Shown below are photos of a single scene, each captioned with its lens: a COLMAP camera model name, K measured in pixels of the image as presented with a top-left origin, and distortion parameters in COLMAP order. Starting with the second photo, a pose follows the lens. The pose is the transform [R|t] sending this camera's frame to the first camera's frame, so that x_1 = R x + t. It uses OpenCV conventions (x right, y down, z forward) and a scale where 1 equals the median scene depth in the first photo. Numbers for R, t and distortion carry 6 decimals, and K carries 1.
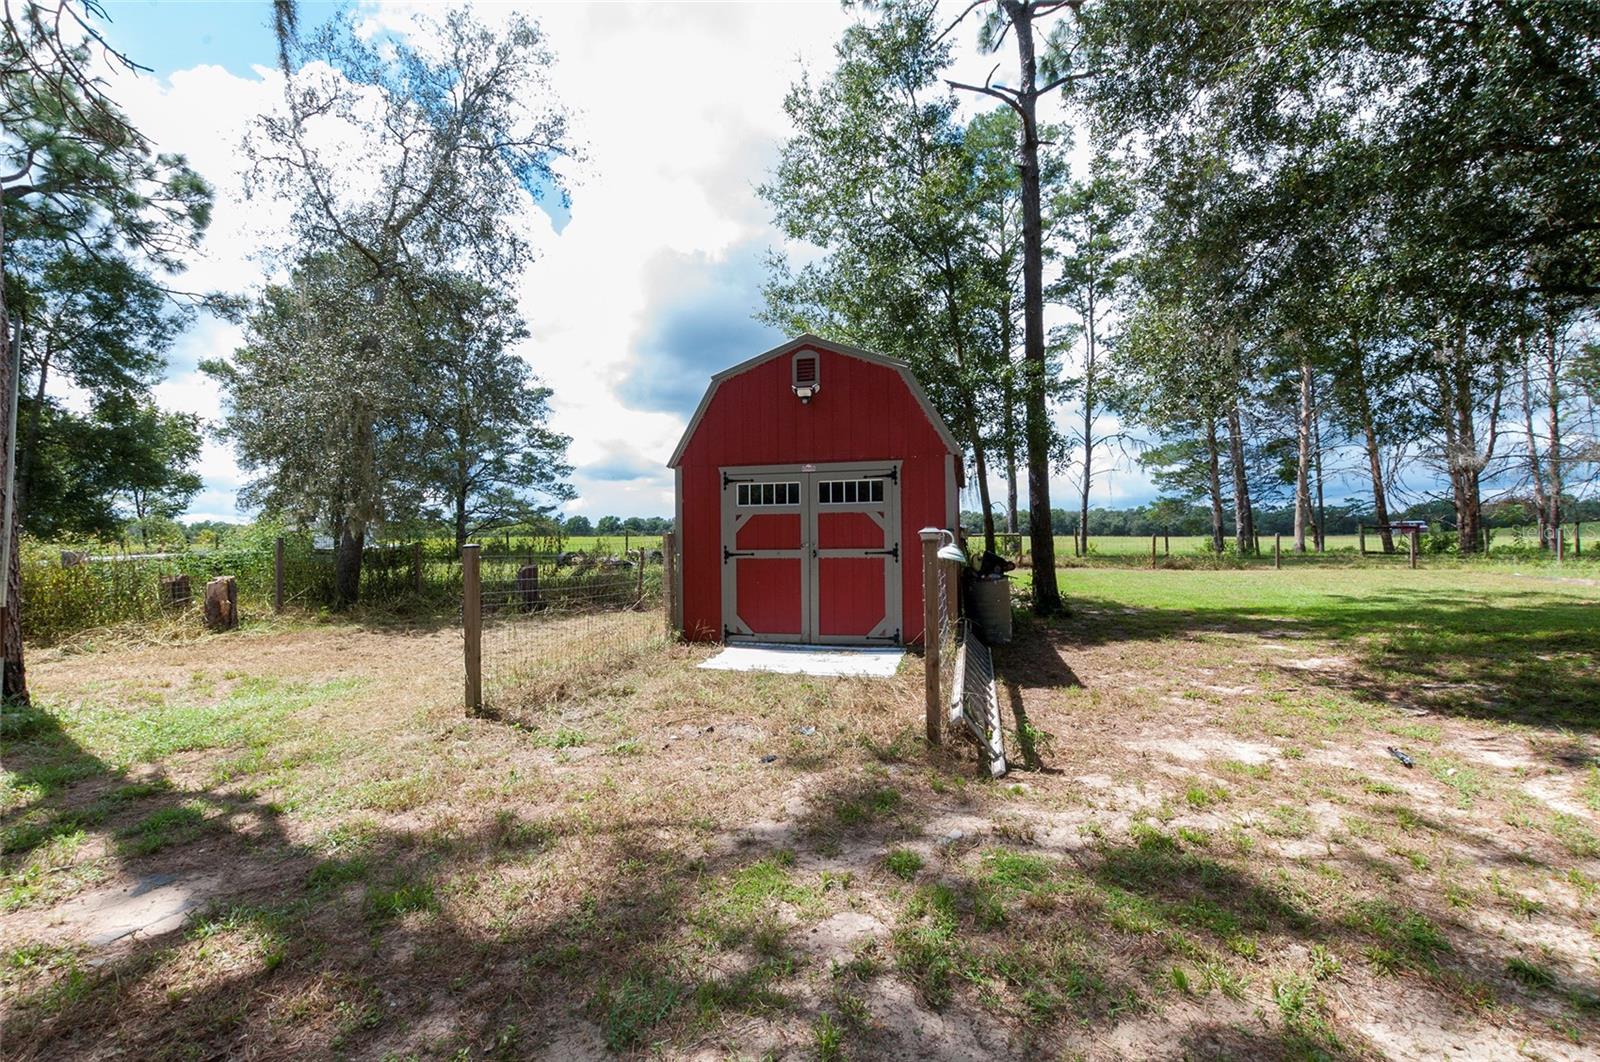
lens RADIAL K [[702.2, 0, 803.4], [0, 702.2, 533.7], [0, 0, 1]] dist [0.015554, 0.000203]
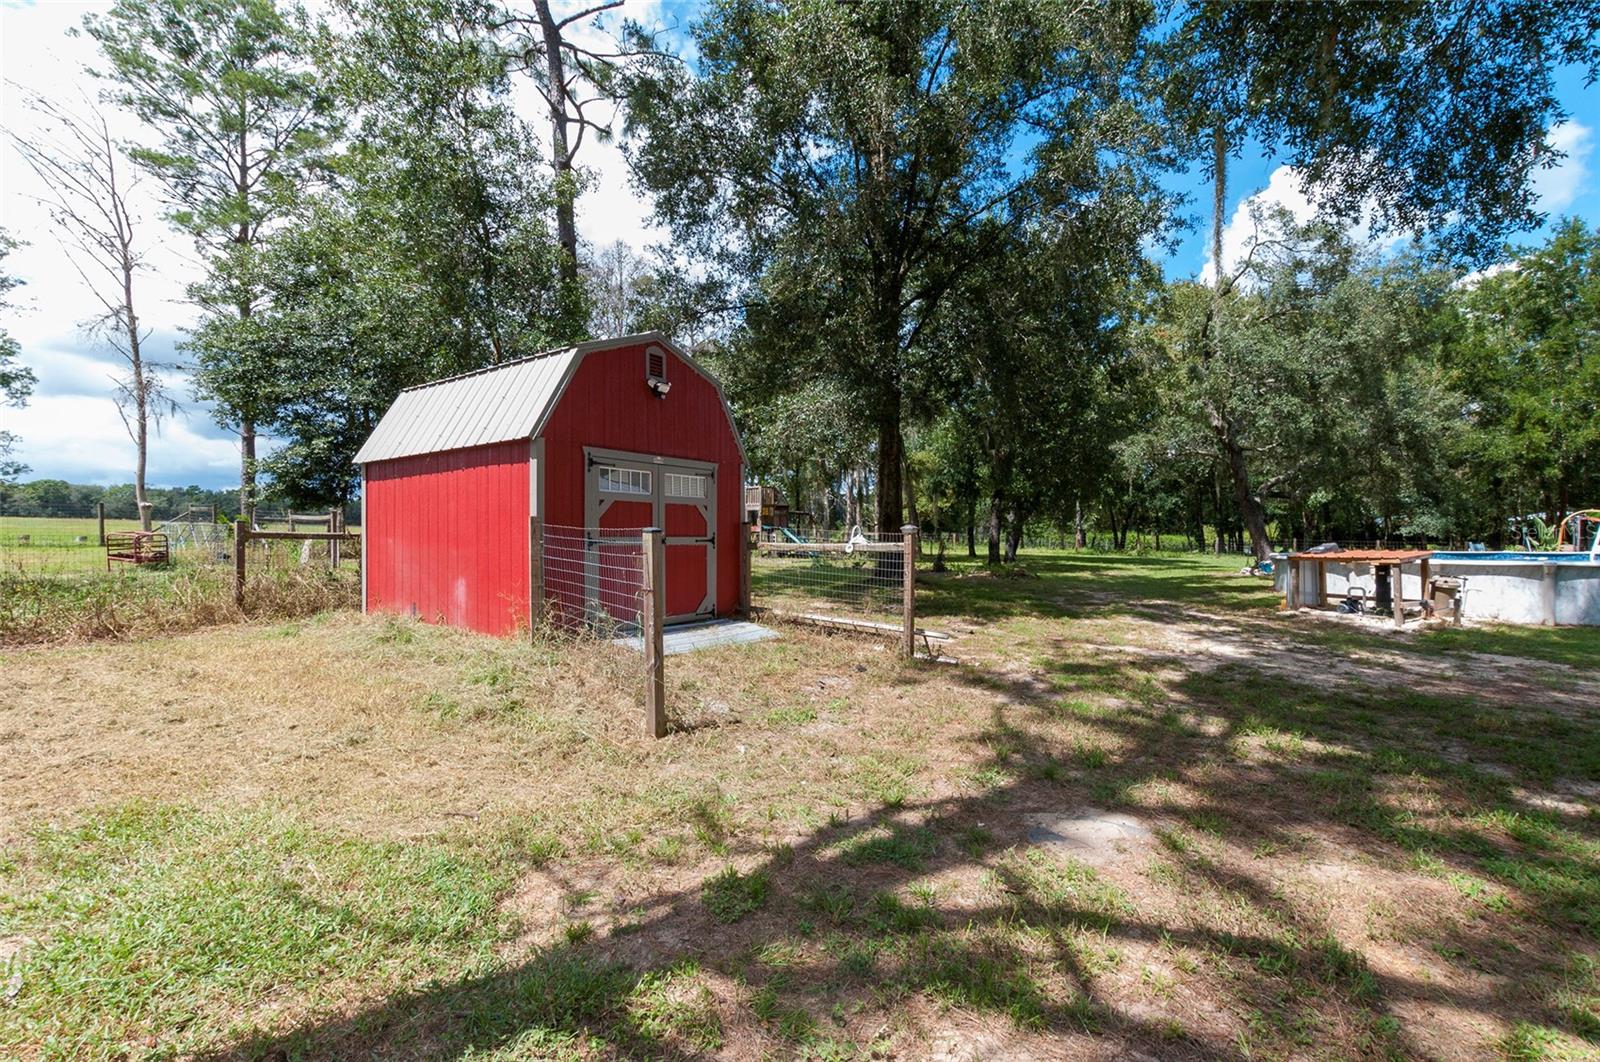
lens RADIAL K [[702.2, 0, 804.6], [0, 702.2, 537.8], [0, 0, 1]] dist [0.015554, 0.000203]
pose [[0.335392, 0.006519, 0.942056, -0.939622], [-0.026497, 0.999646, 0.002516, 0.015121], [-0.941706, -0.025806, 0.335446, 0.449459]]
